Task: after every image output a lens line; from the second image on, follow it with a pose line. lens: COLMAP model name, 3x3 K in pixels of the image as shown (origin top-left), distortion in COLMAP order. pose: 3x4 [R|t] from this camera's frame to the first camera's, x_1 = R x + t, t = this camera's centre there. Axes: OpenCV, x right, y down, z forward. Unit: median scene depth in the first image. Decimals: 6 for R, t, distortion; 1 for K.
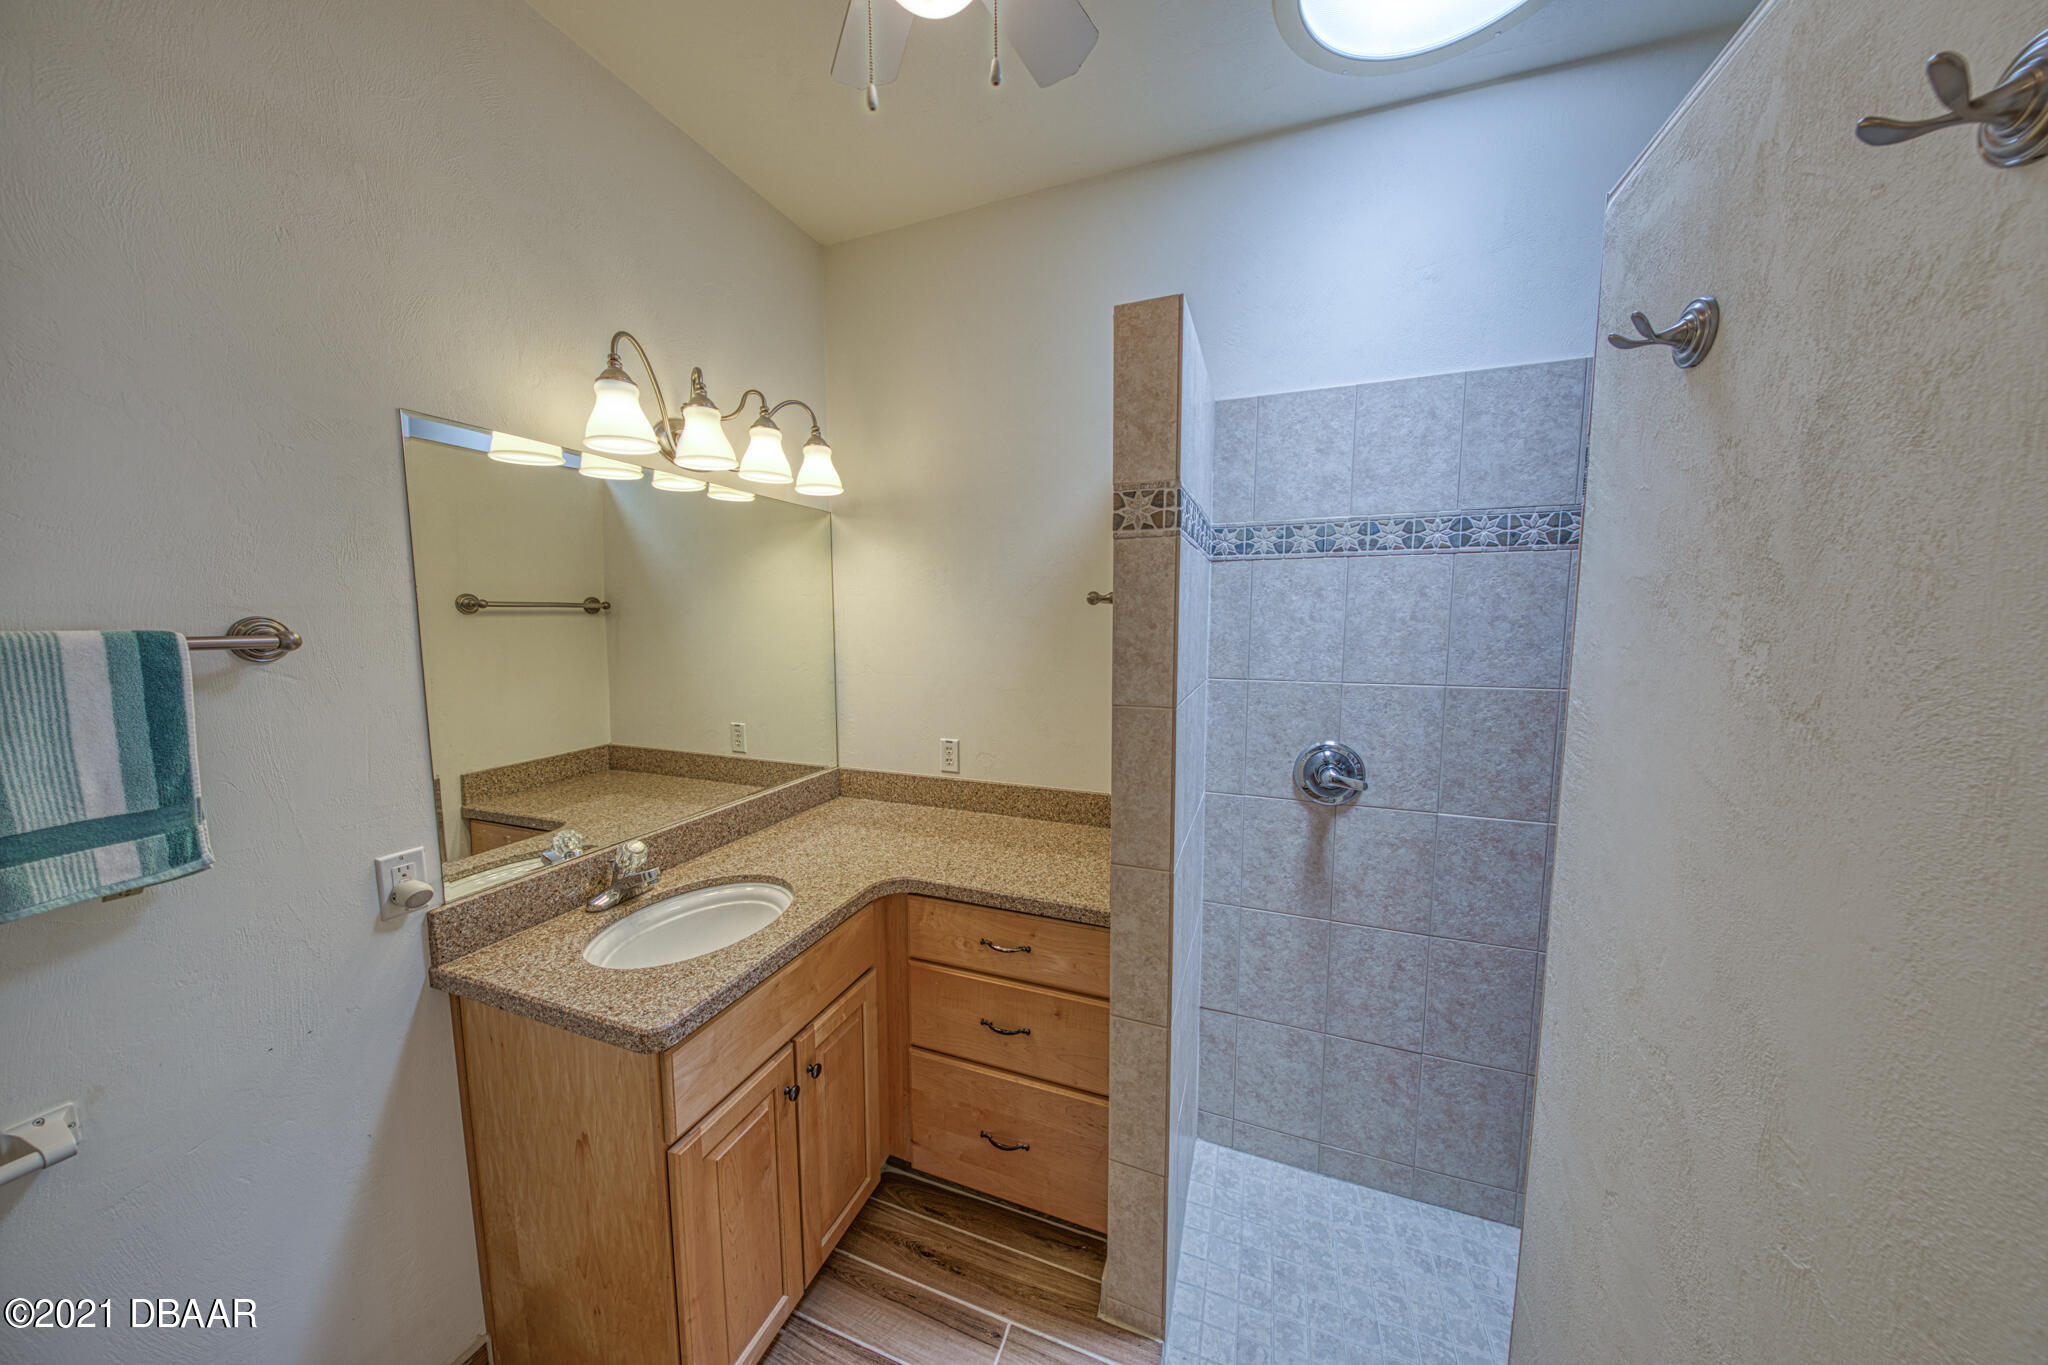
lens RADIAL K [[645.9, 0, 1016.1], [0, 645.9, 673.4], [0, 0, 1]] dist [0.002311, -0.000775]
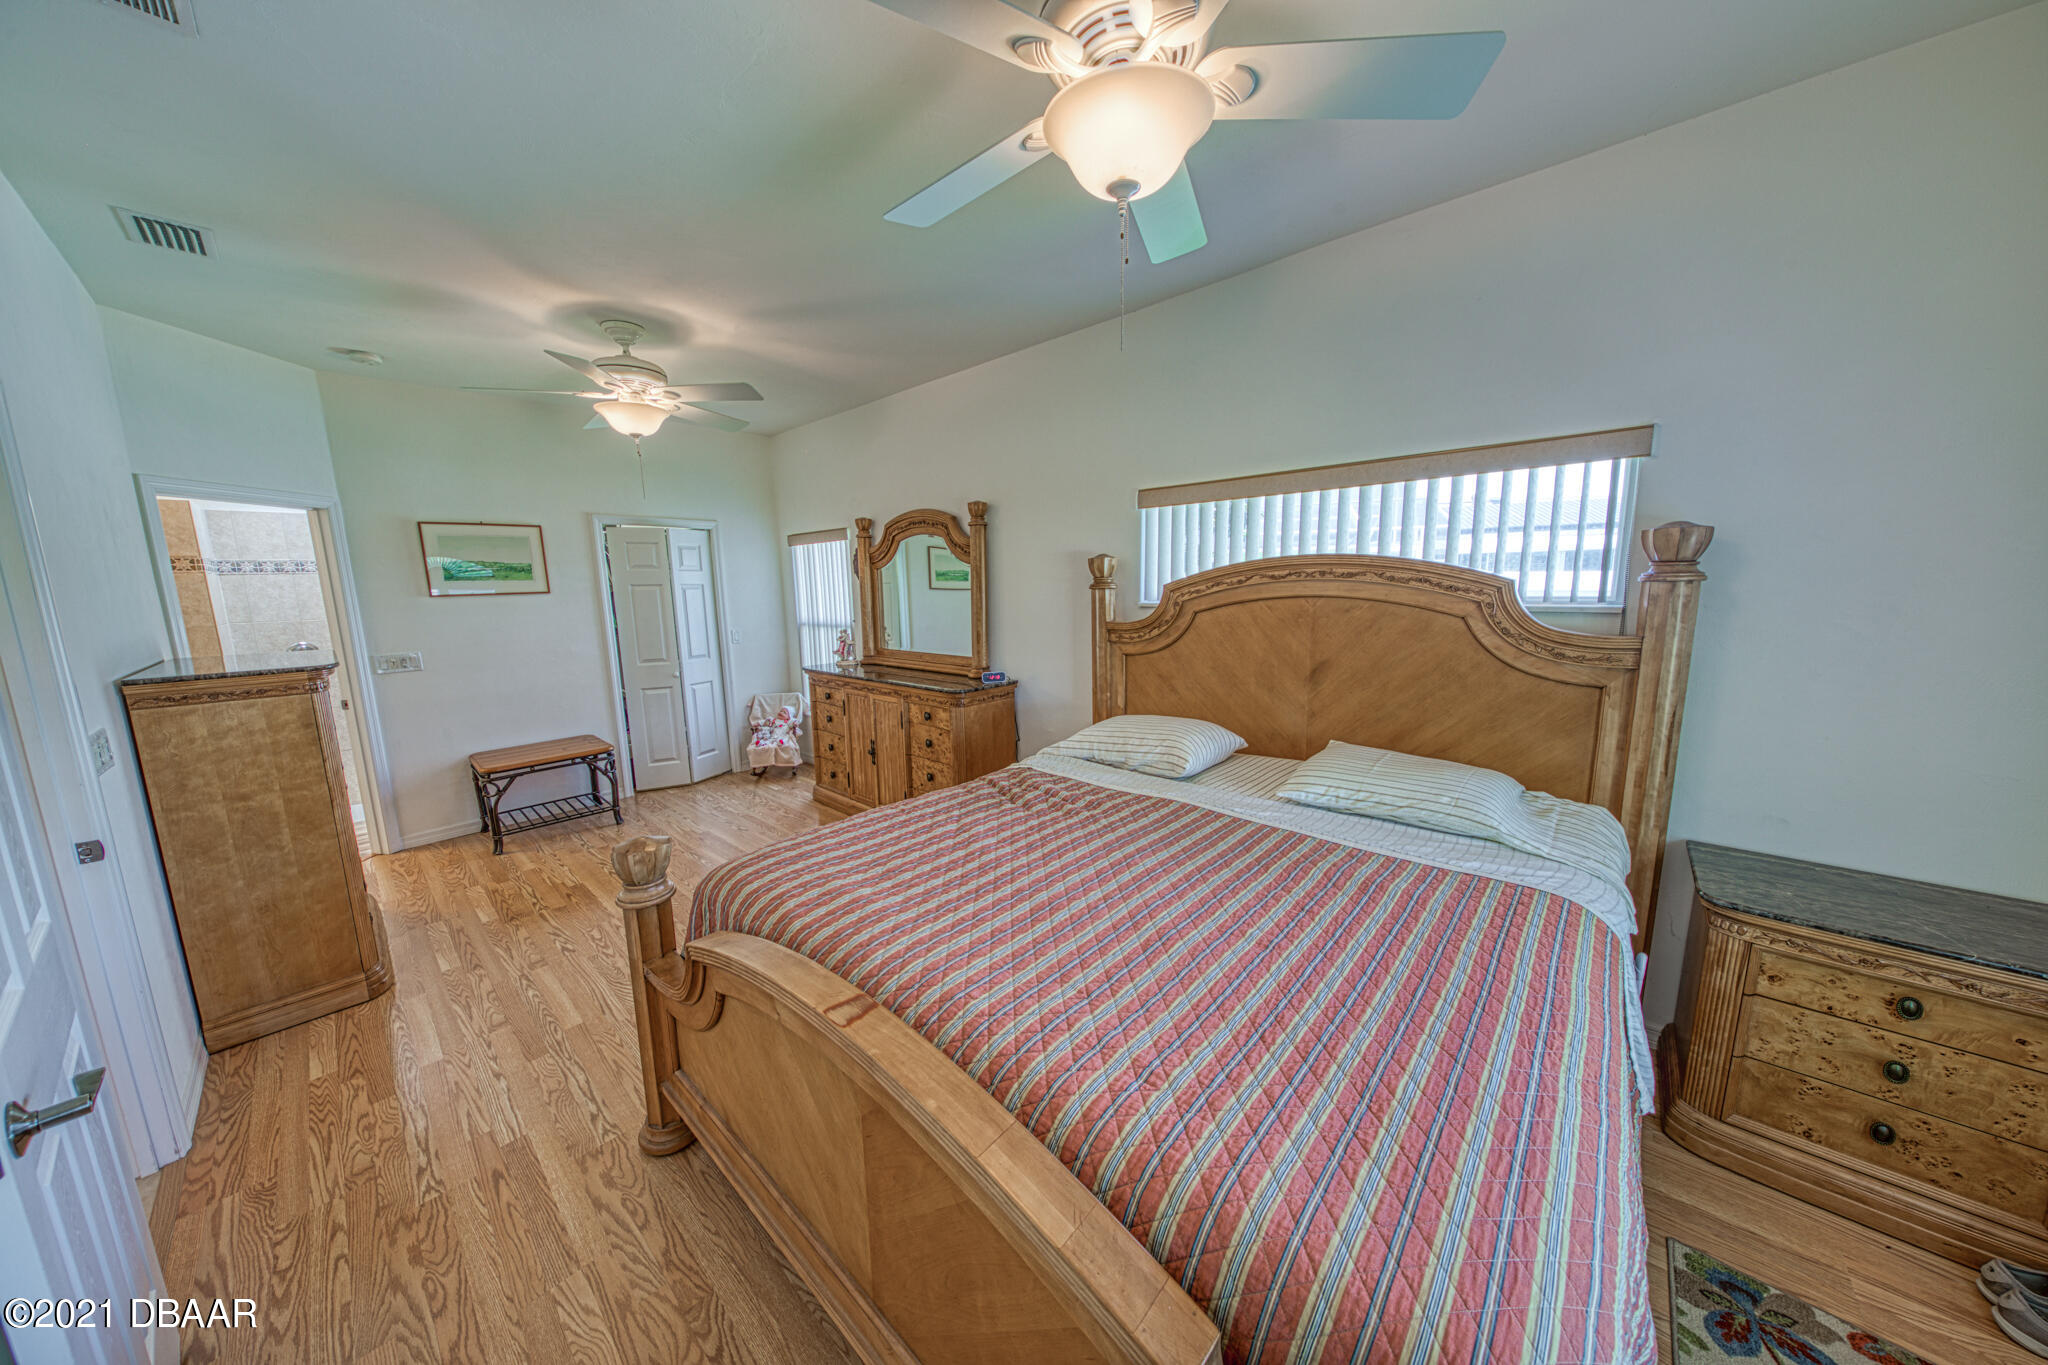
lens RADIAL K [[645.9, 0, 1021.1], [0, 645.9, 682.1], [0, 0, 1]] dist [0.002311, -0.000775]
pose [[0.355402, -0.147636, 0.922981, -0.993842], [0.108364, 0.987297, 0.116197, 0.290574], [-0.928411, 0.058721, 0.366886, -2.857511]]
